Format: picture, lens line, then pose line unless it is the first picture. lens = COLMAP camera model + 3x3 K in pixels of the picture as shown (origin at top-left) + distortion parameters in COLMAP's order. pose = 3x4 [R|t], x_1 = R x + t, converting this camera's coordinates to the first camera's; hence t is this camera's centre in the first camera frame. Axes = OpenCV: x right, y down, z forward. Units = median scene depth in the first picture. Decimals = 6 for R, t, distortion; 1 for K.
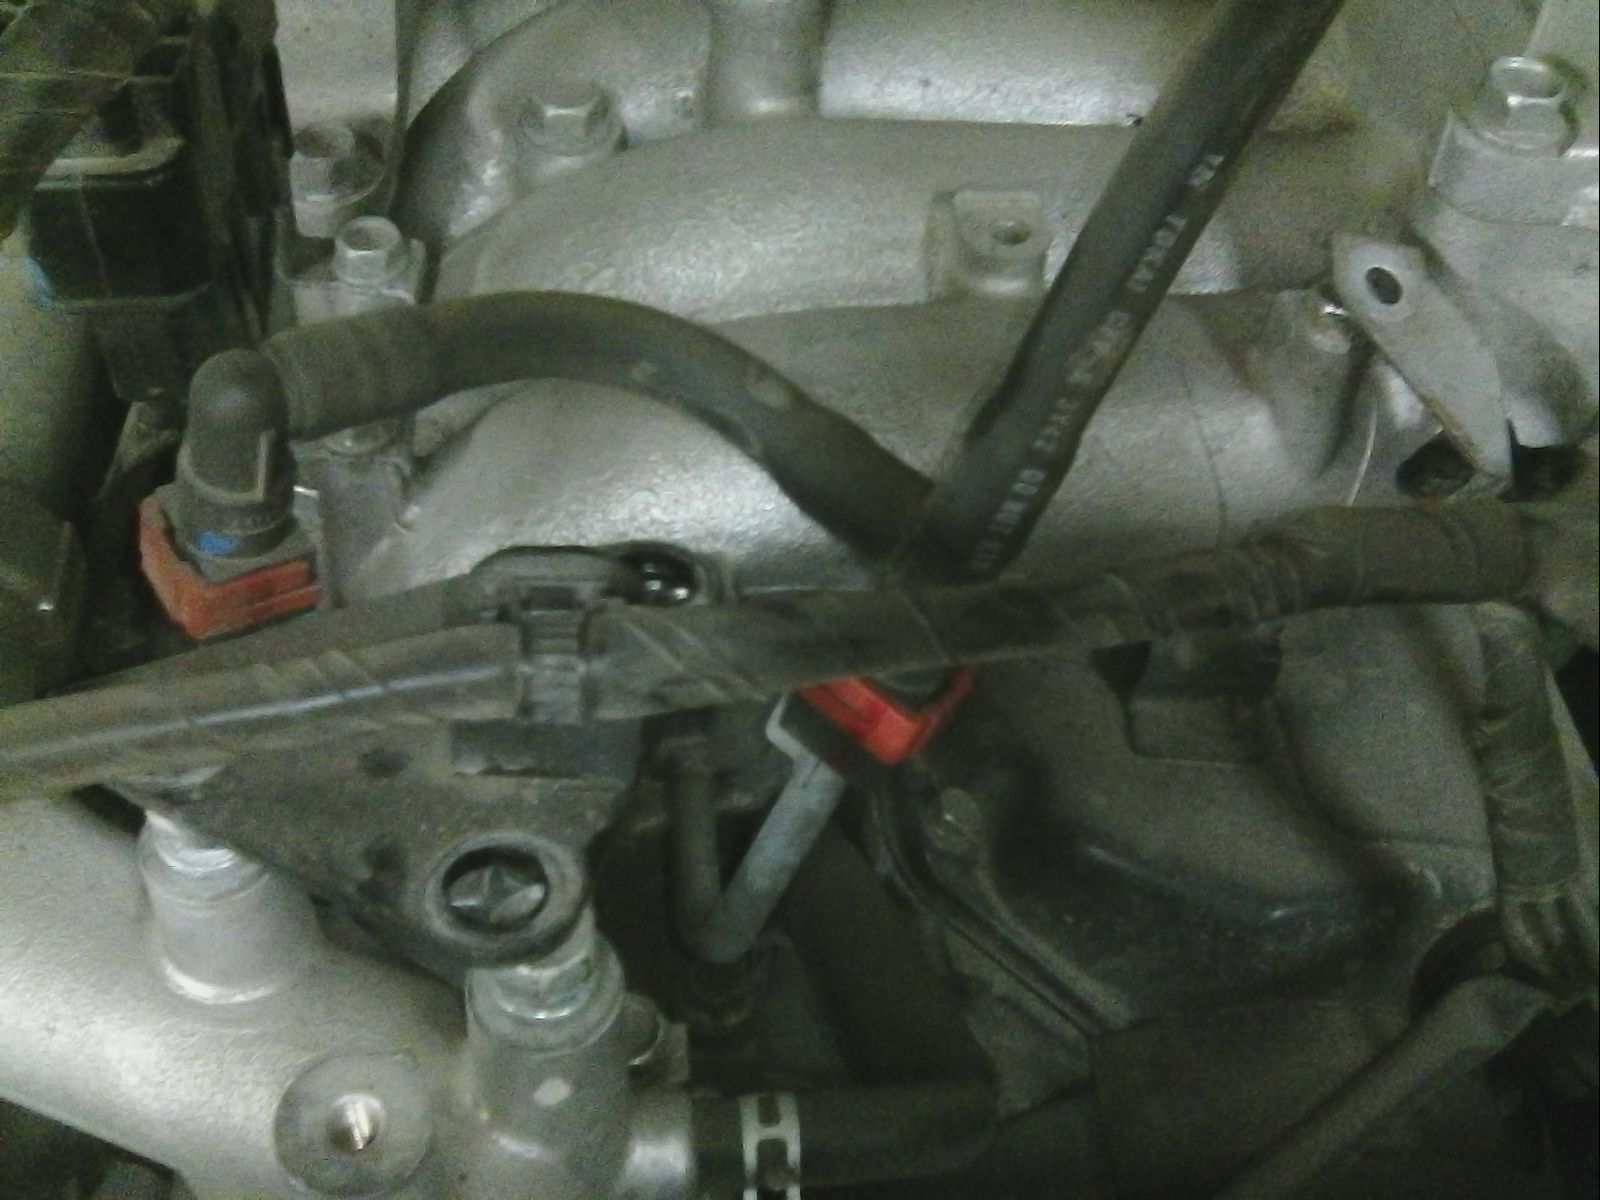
lens RADIAL K [[1864.7, 0, 849.9], [0, 1864.7, 603.2], [0, 0, 1]] dist [-0.001902, -0.306938]
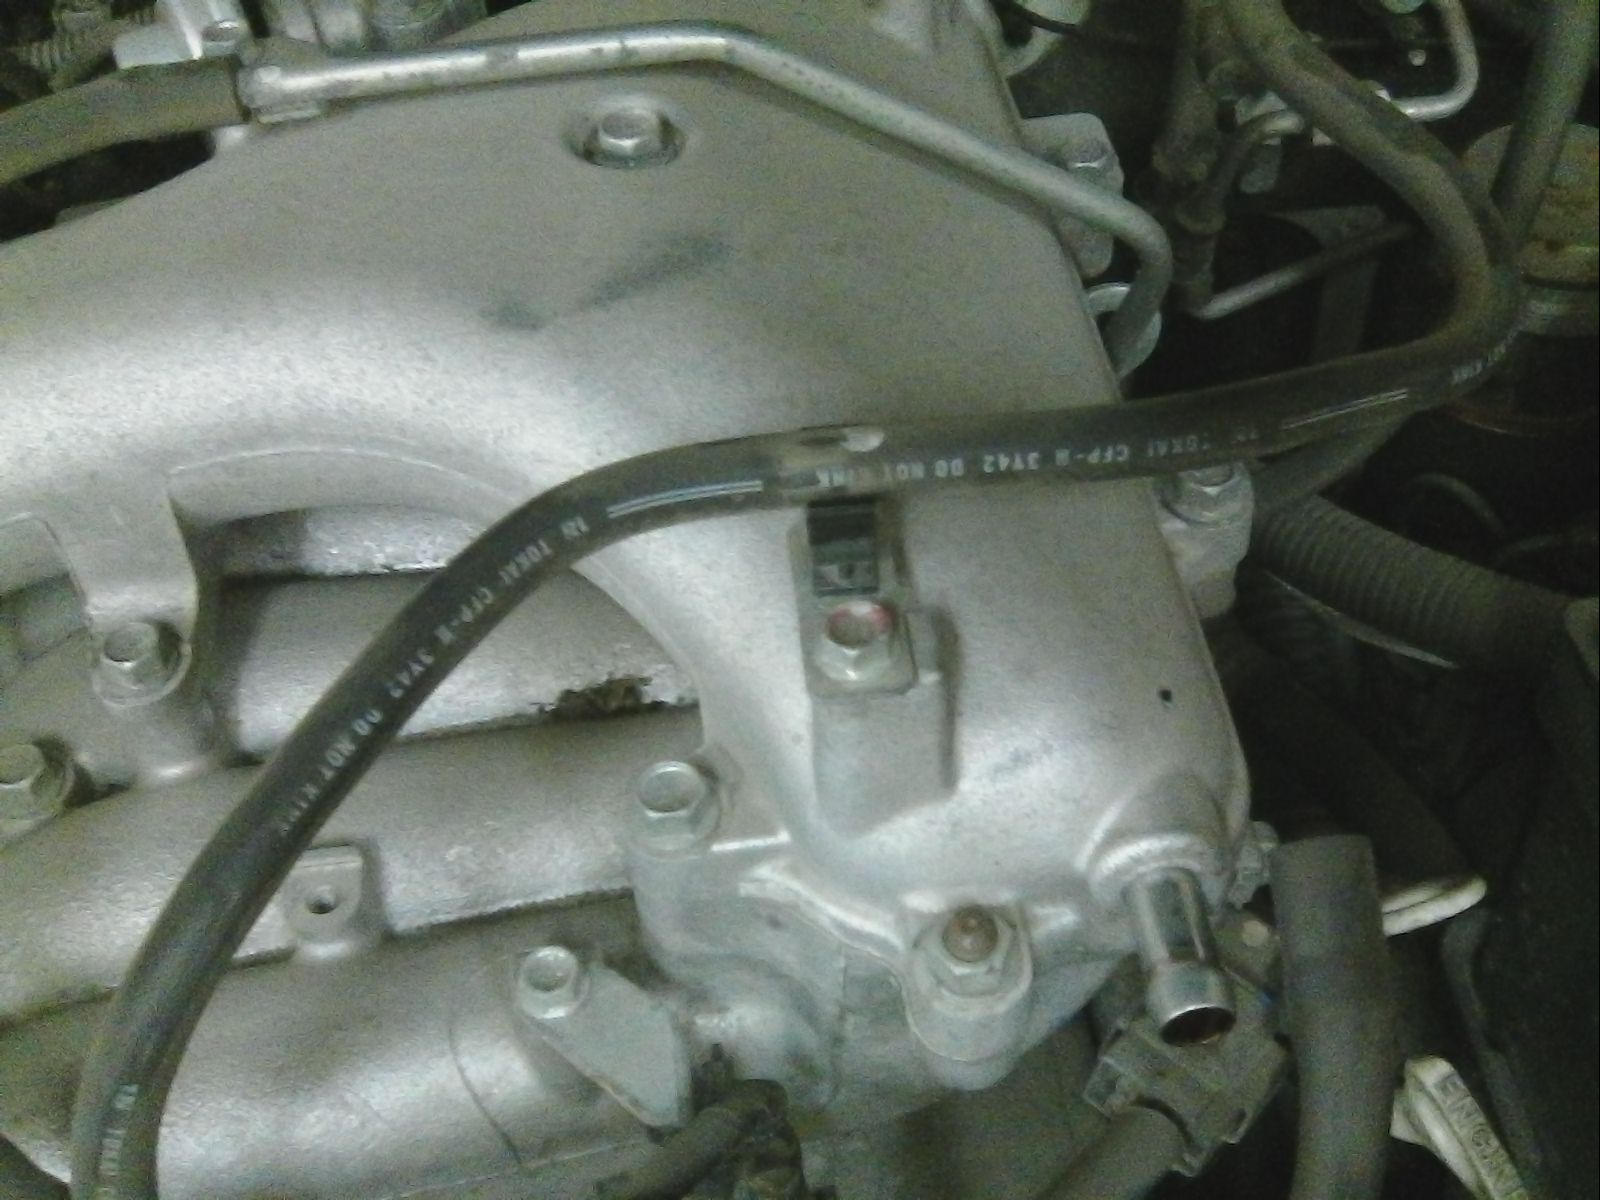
lens RADIAL K [[1829.1, 0, 849.3], [0, 1829.1, 594.3], [0, 0, 1]] dist [-0.009141, -0.476783]
pose [[0.991474, -0.092276, -0.091999, 0.526965], [0.088381, 0.995044, -0.045563, -0.305517], [0.095747, 0.037044, 0.994716, -0.094944]]
